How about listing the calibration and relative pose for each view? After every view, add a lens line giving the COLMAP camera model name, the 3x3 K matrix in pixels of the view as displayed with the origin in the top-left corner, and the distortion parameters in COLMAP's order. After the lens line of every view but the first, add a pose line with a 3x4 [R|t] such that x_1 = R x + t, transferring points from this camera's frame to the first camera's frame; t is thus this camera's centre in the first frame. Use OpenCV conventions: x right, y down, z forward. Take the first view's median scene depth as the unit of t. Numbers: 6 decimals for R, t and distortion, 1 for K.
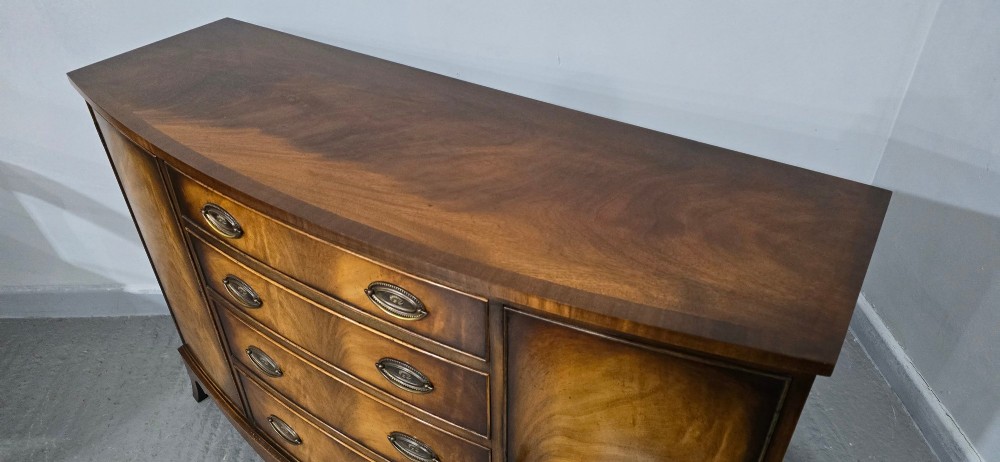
lens RADIAL K [[679.7, 0, 491.6], [0, 679.7, 233.8], [0, 0, 1]] dist [0.057112, -0.065551]
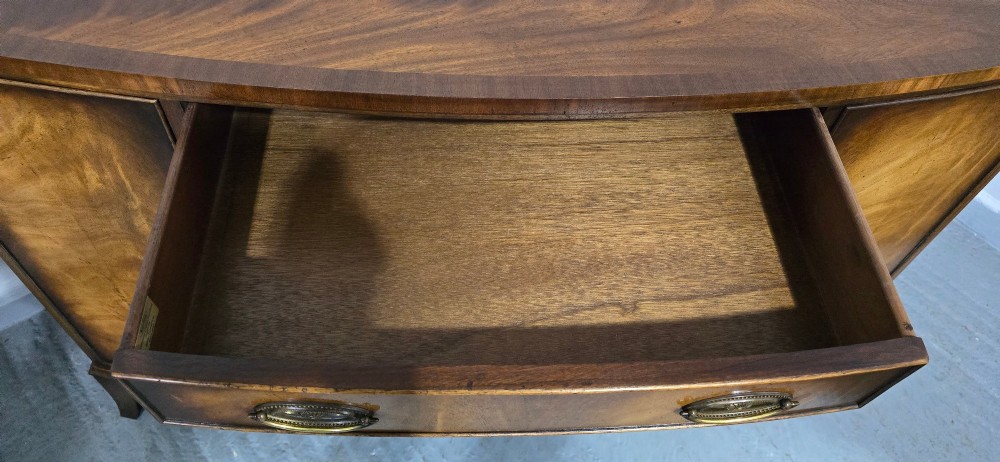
lens RADIAL K [[679.7, 0, 490.5], [0, 679.7, 230.2], [0, 0, 1]] dist [0.057112, -0.065551]
pose [[0.799127, -0.437355, 0.412453, -0.655957], [0.293310, 0.882543, 0.367541, -0.174568], [-0.524753, -0.172736, 0.833544, 0.436070]]
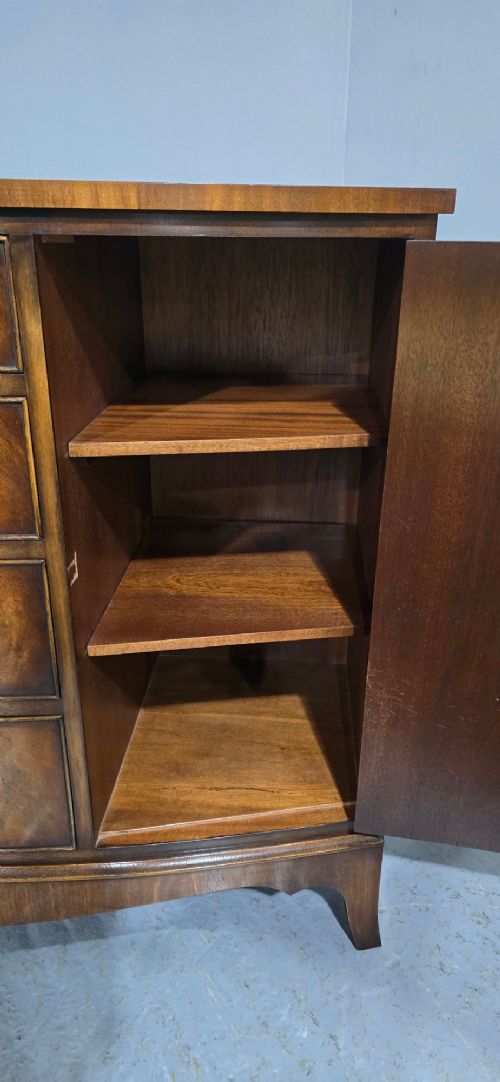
lens RADIAL K [[735.5, 0, 268.1], [0, 735.5, 545.2], [0, 0, 1]] dist [0.057112, -0.065551]
pose [[0.863113, -0.175423, 0.473563, -0.161798], [0.274980, 0.949780, -0.149348, 0.500269], [-0.423582, 0.259124, 0.868005, 0.298137]]
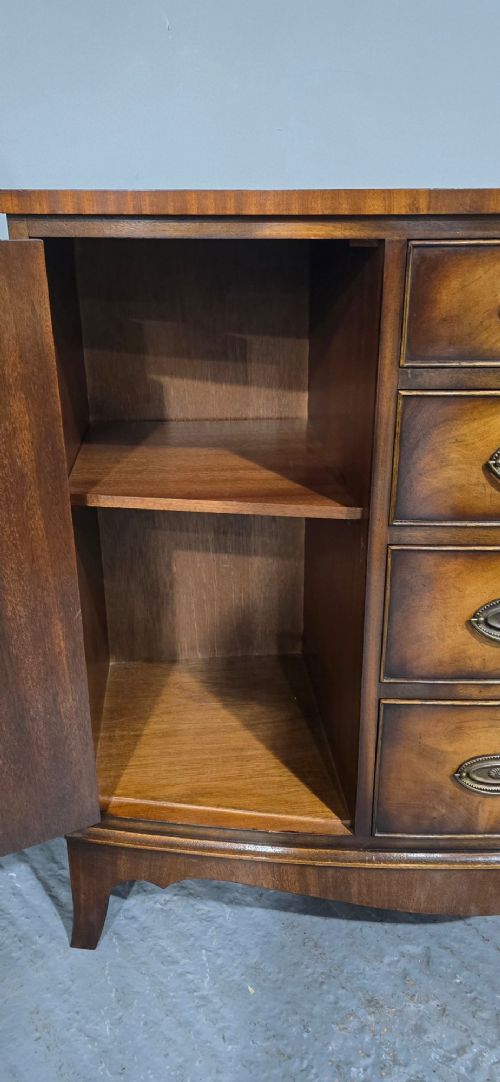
lens RADIAL K [[803.4, 0, 246.8], [0, 803.4, 527.7], [0, 0, 1]] dist [0.026525, -0.020513]
pose [[0.782265, -0.223017, 0.581657, -1.179237], [0.363586, 0.921637, -0.135614, 0.167075], [-0.505832, 0.317568, 0.802050, 0.746401]]
